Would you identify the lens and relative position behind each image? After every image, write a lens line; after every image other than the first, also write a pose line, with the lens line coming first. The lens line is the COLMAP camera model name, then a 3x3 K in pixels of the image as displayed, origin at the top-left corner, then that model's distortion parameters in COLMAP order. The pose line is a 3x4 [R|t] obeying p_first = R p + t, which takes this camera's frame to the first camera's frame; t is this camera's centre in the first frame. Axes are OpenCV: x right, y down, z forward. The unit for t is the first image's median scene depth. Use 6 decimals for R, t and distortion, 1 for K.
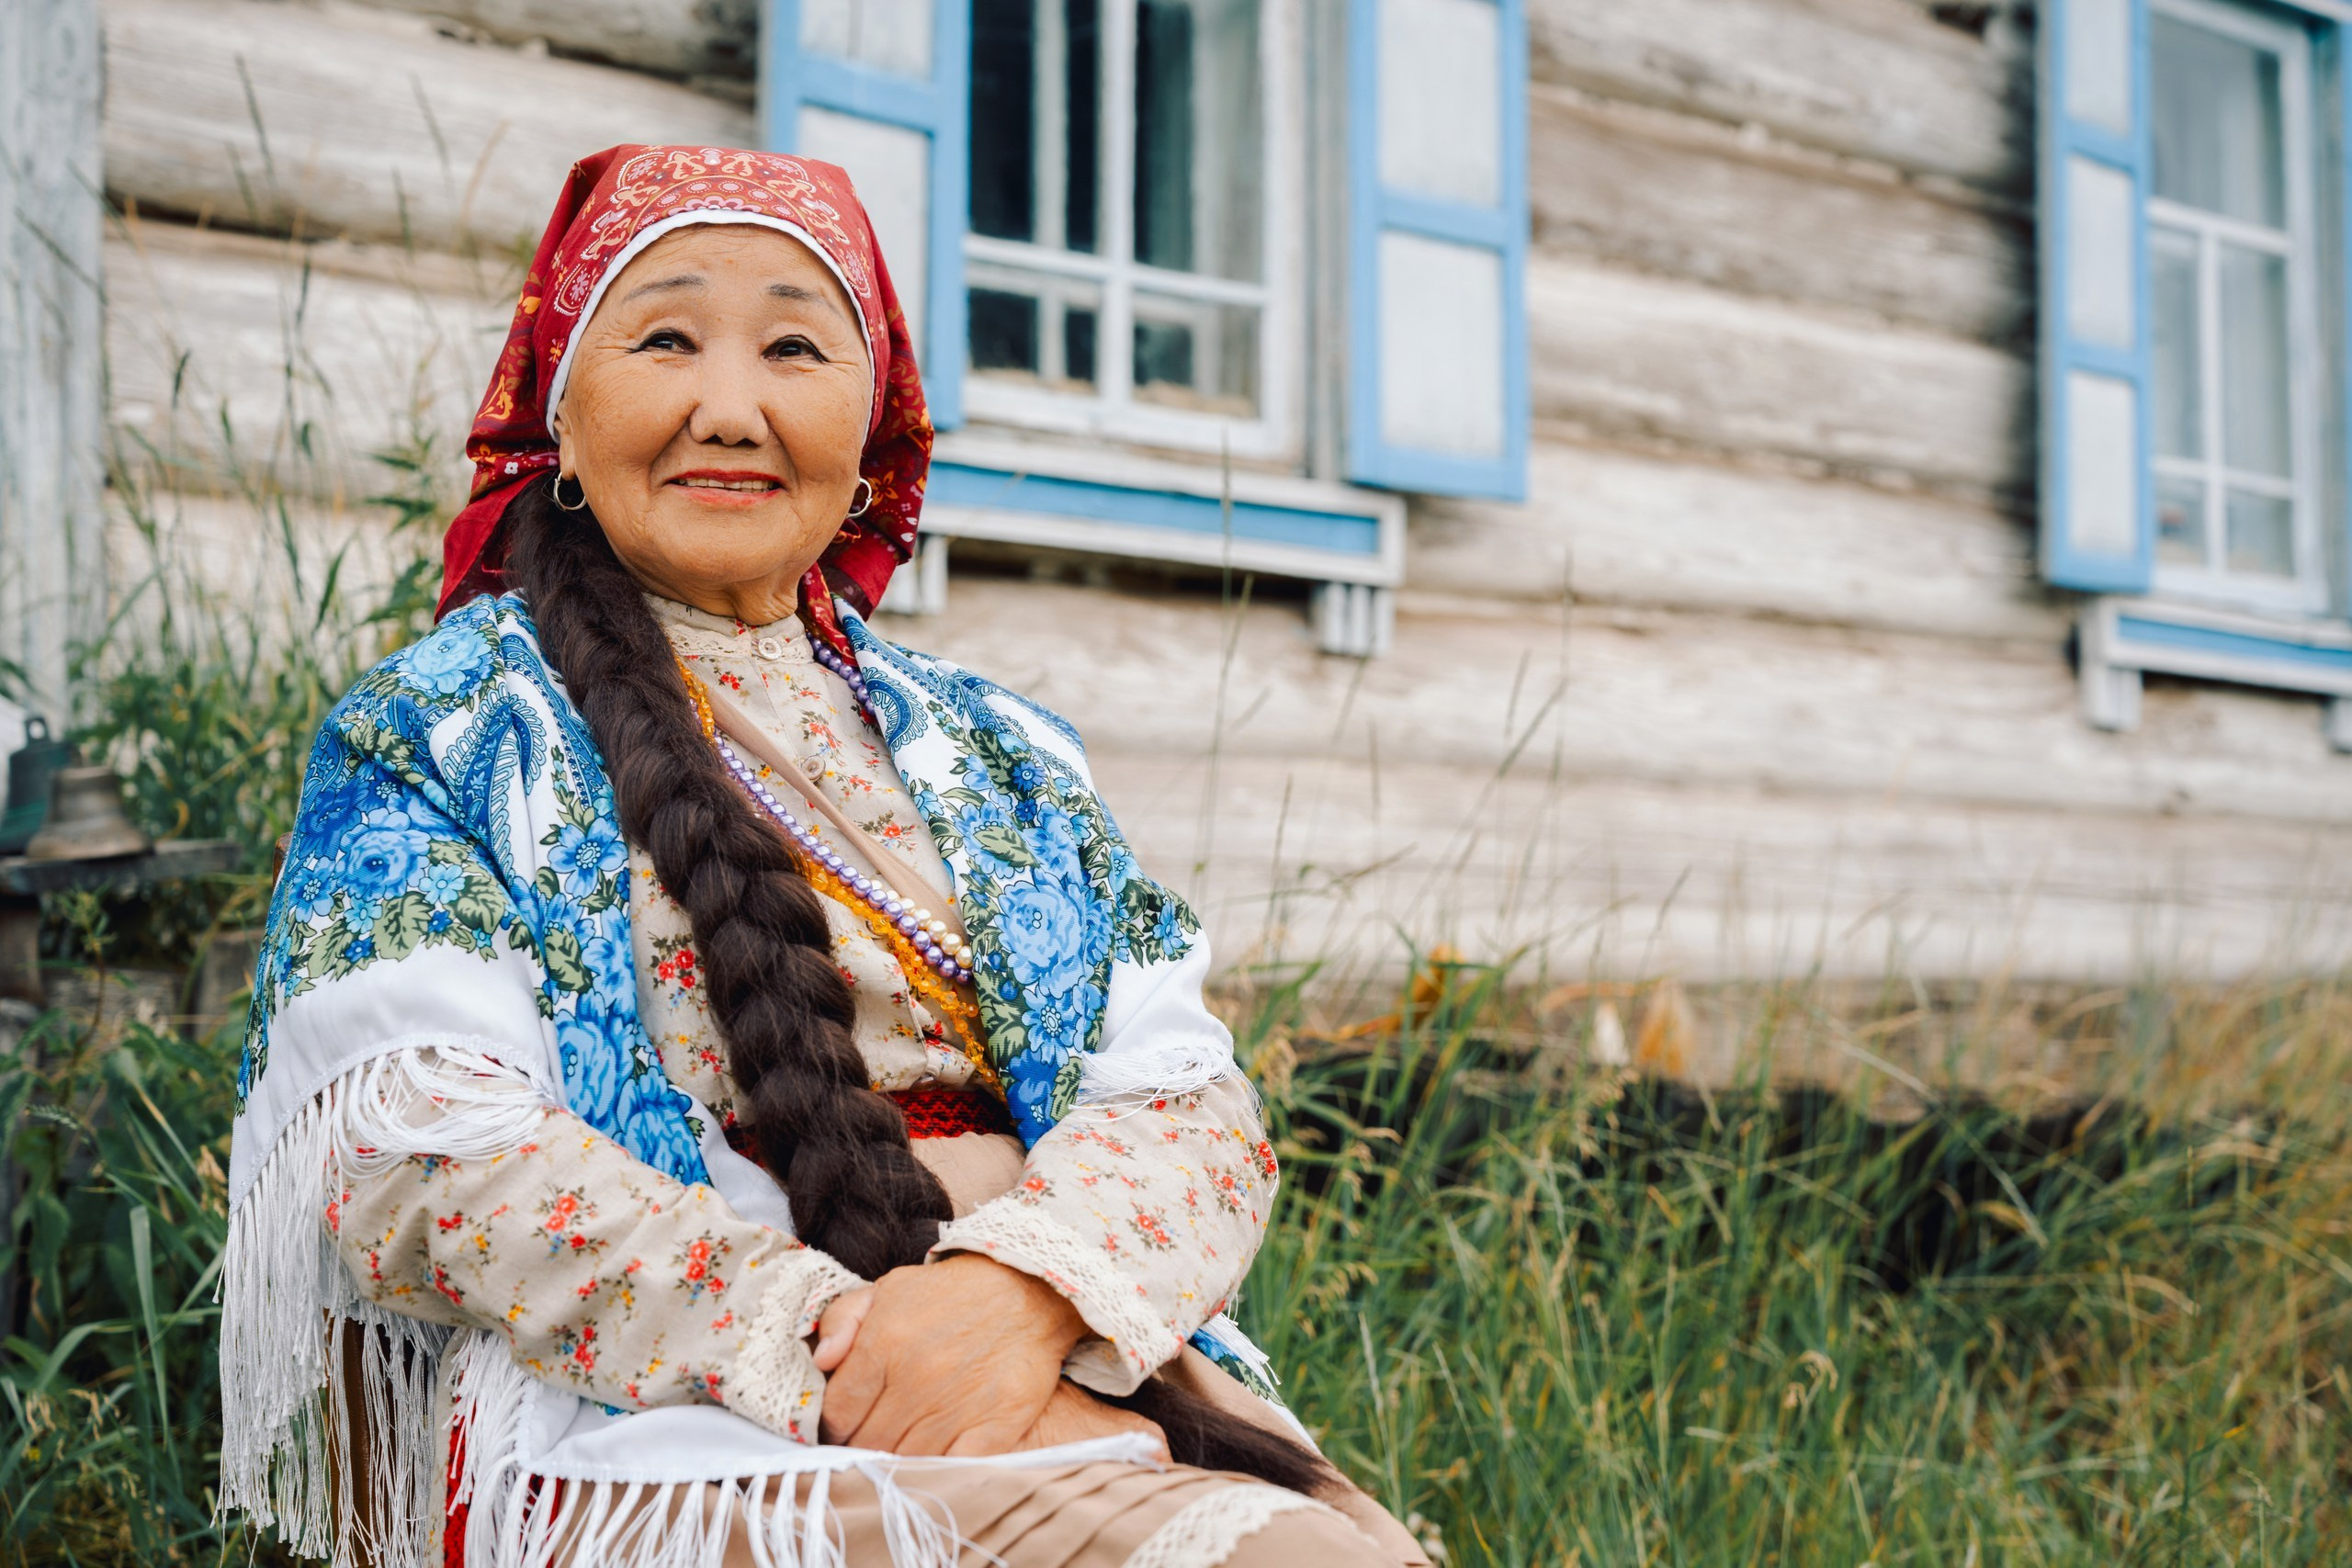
lens RADIAL K [[2656.5, 0, 1176.0], [0, 2656.5, 784.0], [0, 0, 1]] dist [0.004845, -0.030672]
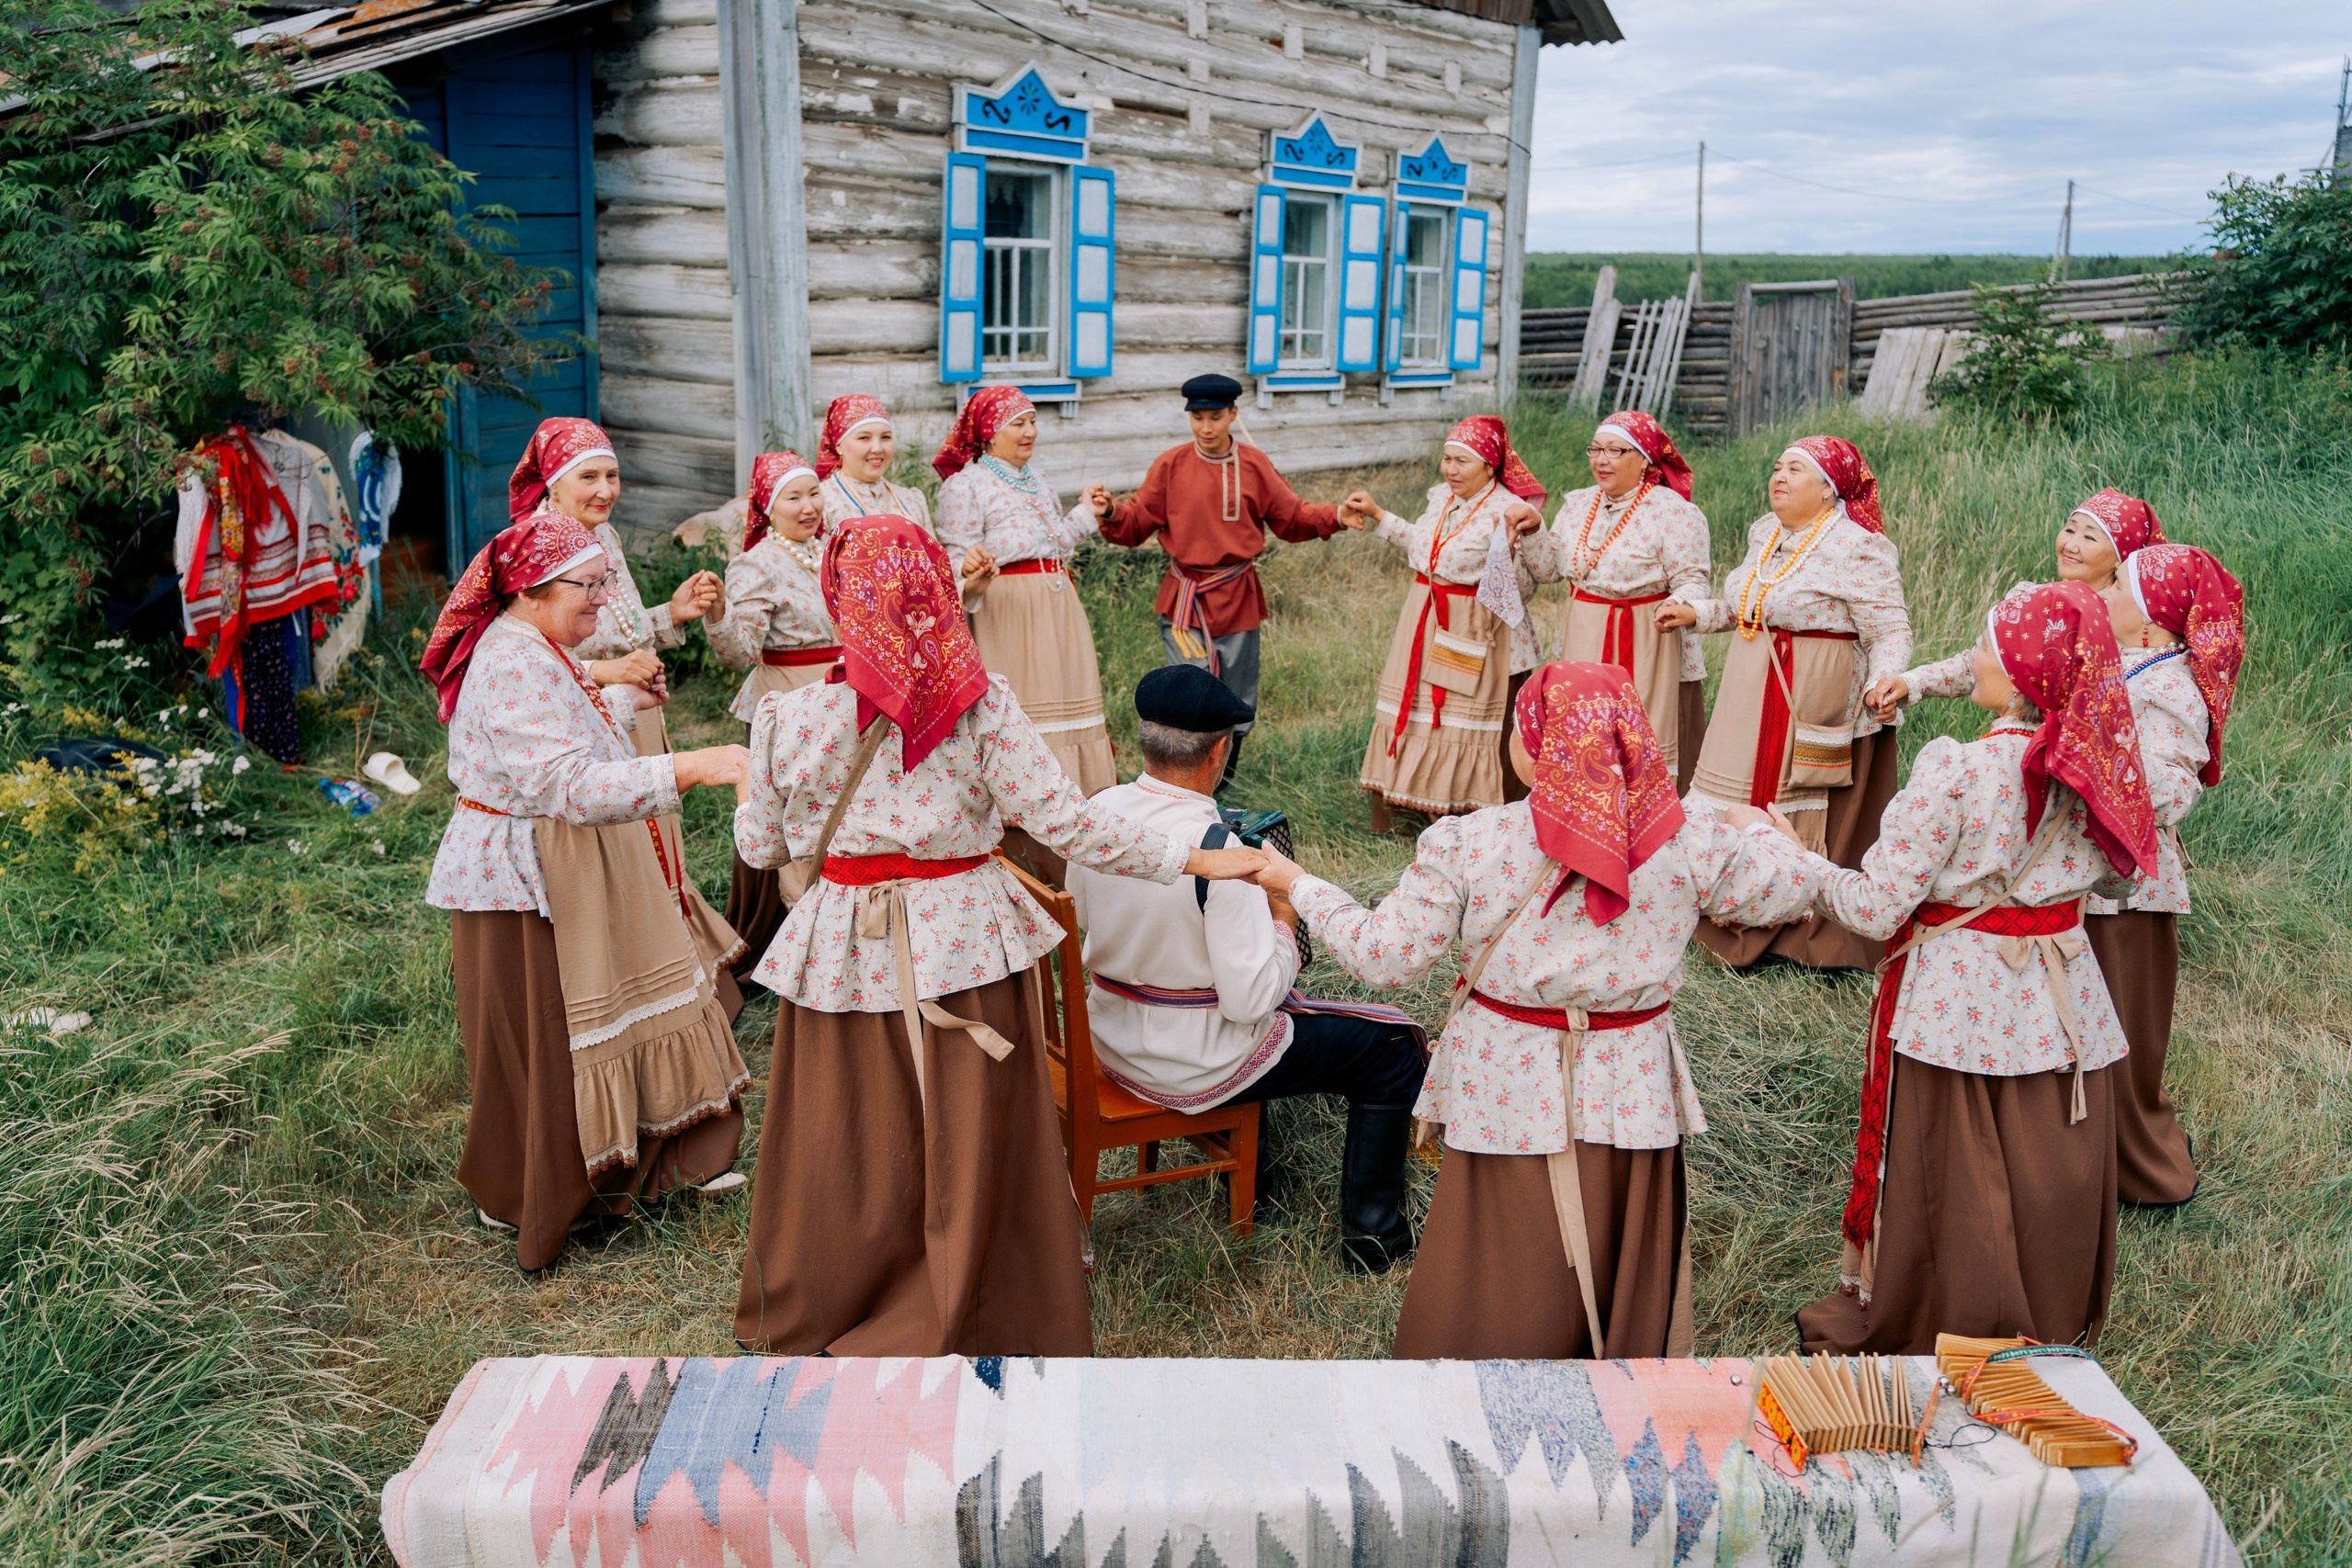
lens RADIAL K [[2656.5, 0, 1176.0], [0, 2656.5, 784.0], [0, 0, 1]] dist [0.004845, -0.030672]
pose [[0.981561, -0.030705, 0.188665, -0.512258], [-0.035993, 0.939668, 0.340190, -0.838075], [-0.187728, -0.340708, 0.921236, -2.727444]]
